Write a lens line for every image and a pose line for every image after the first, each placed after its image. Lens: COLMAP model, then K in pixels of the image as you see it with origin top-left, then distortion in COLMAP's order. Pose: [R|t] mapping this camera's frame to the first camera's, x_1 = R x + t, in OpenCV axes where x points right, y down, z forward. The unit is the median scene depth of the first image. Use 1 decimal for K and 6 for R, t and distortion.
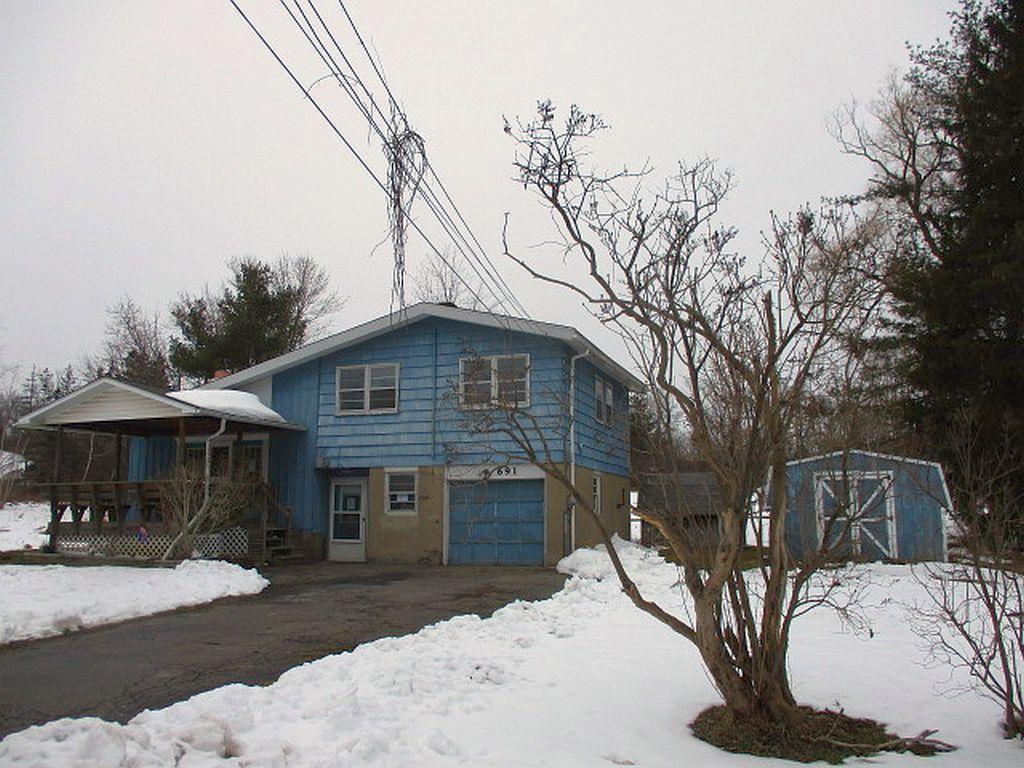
lens RADIAL K [[861.7, 0, 514.8], [0, 861.7, 378.3], [0, 0, 1]] dist [-0.023188, 0.016162]
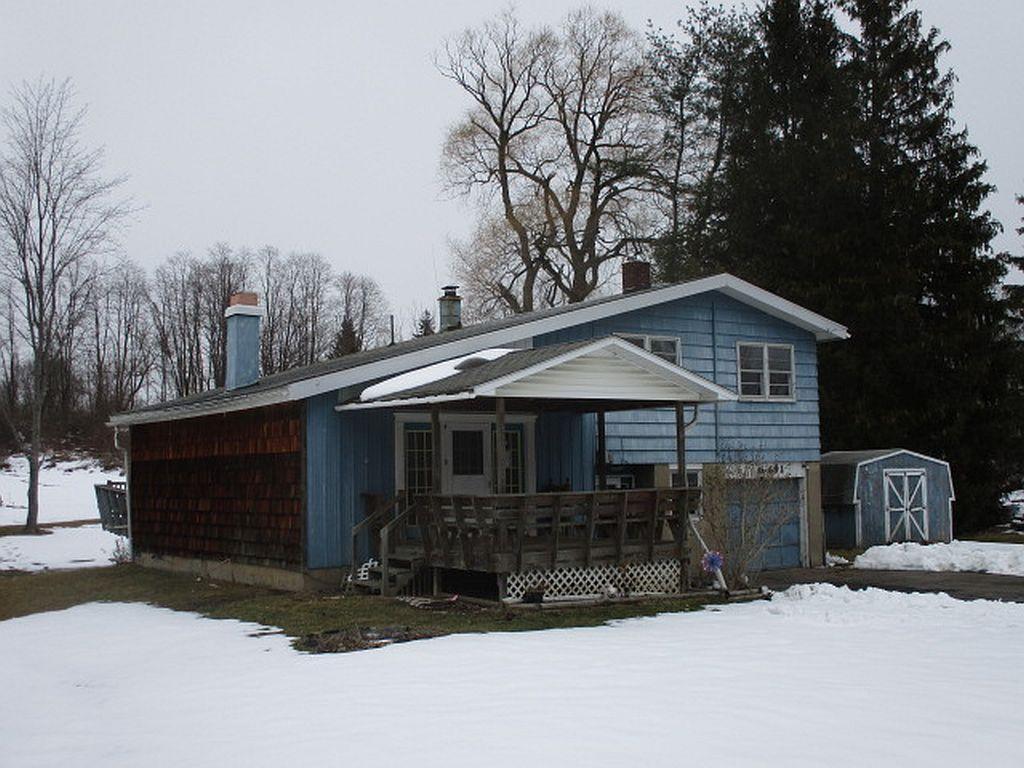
lens RADIAL K [[1214.9, 0, 512.0], [0, 1214.9, 384.0], [0, 0, 1]] dist [-0.076962, -0.005286]
pose [[0.589153, 0.053483, 0.806249, -1.173516], [-0.112180, 0.993558, 0.016065, 0.025619], [-0.800196, -0.099910, 0.591358, 0.440855]]
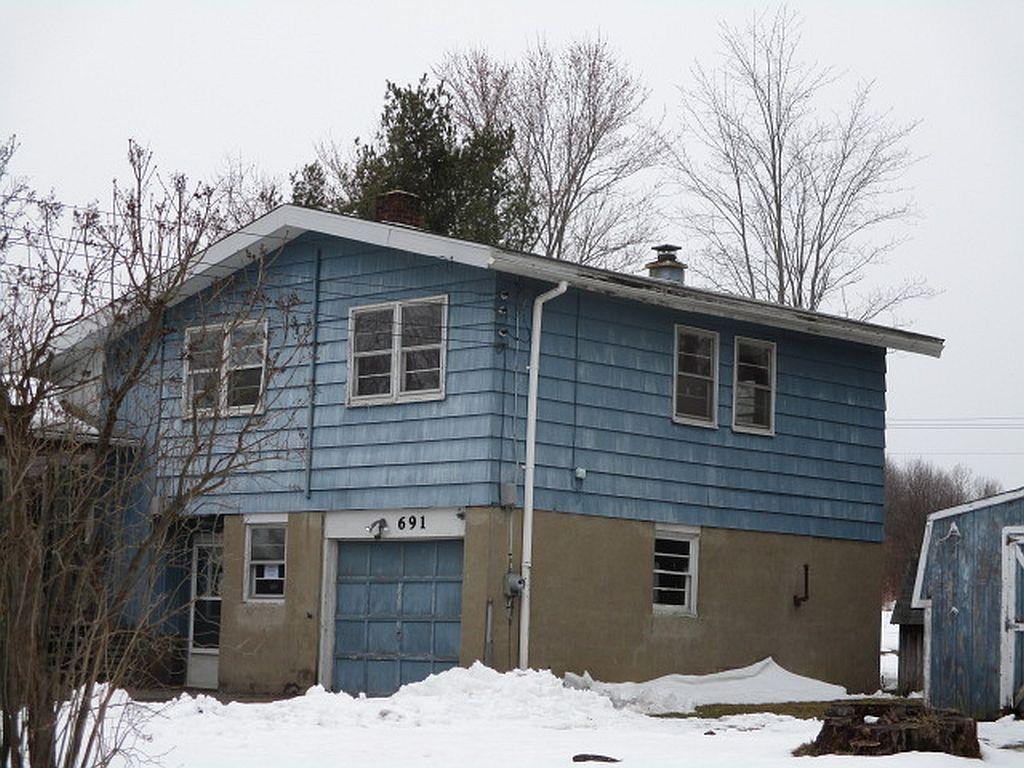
lens RADIAL K [[2282.4, 0, 512.0], [0, 2282.4, 384.0], [0, 0, 1]] dist [-0.069975, -0.411019]
pose [[0.906131, -0.020983, -0.422477, 0.599189], [0.037361, 0.998836, 0.030523, -0.014997], [0.421345, -0.043443, 0.905860, -0.210882]]
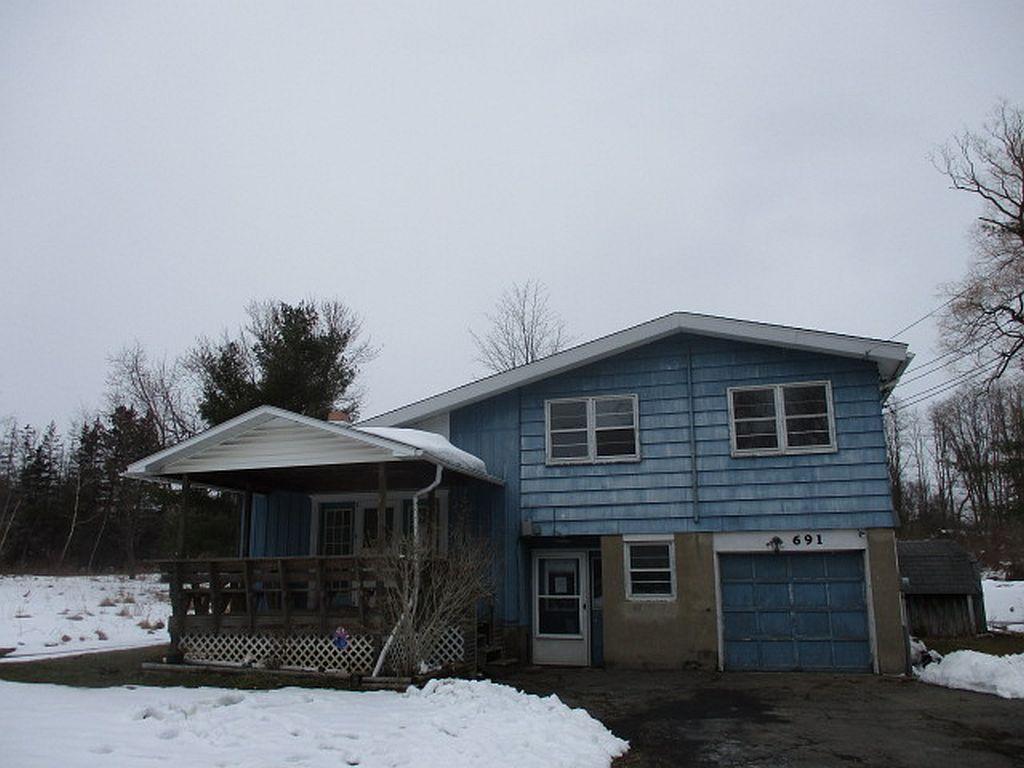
lens RADIAL K [[861.7, 0, 514.8], [0, 861.7, 378.3], [0, 0, 1]] dist [-0.023188, 0.016162]
pose [[0.998858, 0.007330, 0.047210, -0.278455], [-0.003688, 0.997043, -0.076764, 0.026596], [-0.047633, 0.076502, 0.995931, 0.260229]]
